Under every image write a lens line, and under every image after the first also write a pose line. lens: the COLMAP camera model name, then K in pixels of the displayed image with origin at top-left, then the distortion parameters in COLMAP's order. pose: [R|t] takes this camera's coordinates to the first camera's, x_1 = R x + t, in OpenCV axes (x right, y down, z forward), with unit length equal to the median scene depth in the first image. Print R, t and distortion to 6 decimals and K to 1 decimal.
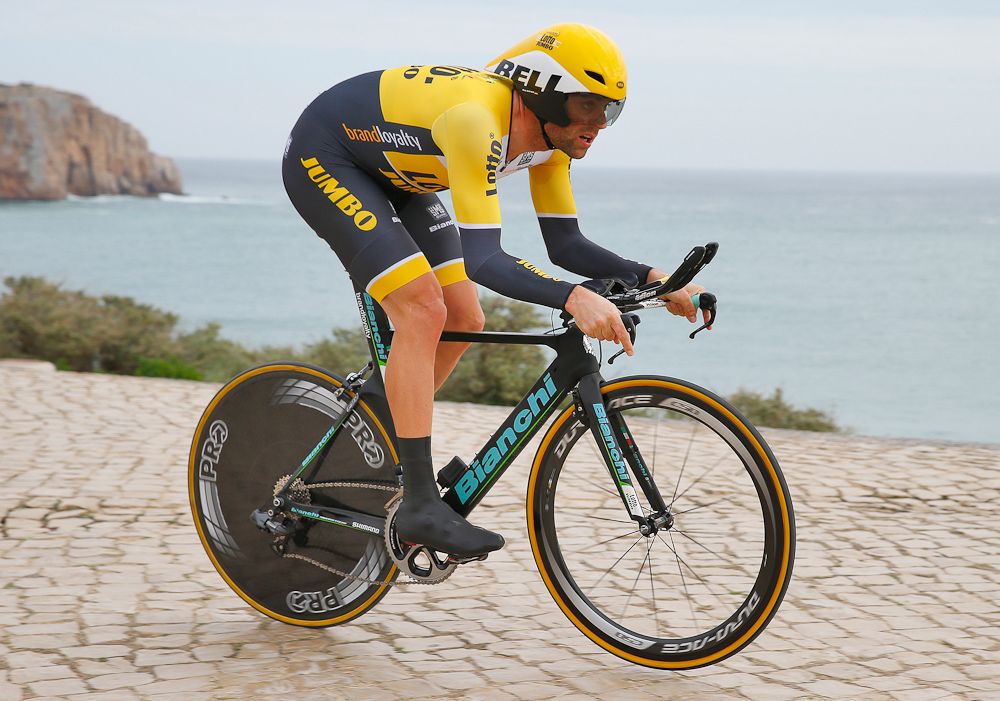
lens RADIAL K [[2141.4, 0, 570.1], [0, 2141.4, 399.0], [0, 0, 1]] dist [0.175187, 0.309897]
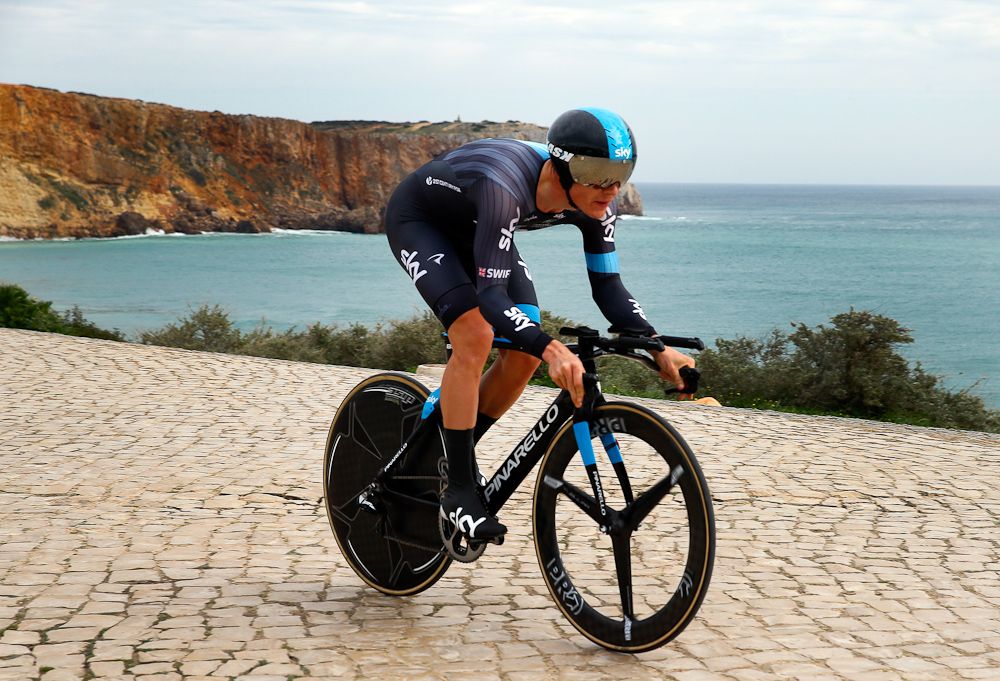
lens RADIAL K [[1945.9, 0, 568.4], [0, 1945.9, 396.5], [0, 0, 1]] dist [0.167089, 0.289051]
pose [[0.976964, 0.016775, -0.212743, 0.102643], [-0.017218, 0.999852, -0.000230, -0.004757], [0.212707, 0.003888, 0.977108, -0.051590]]
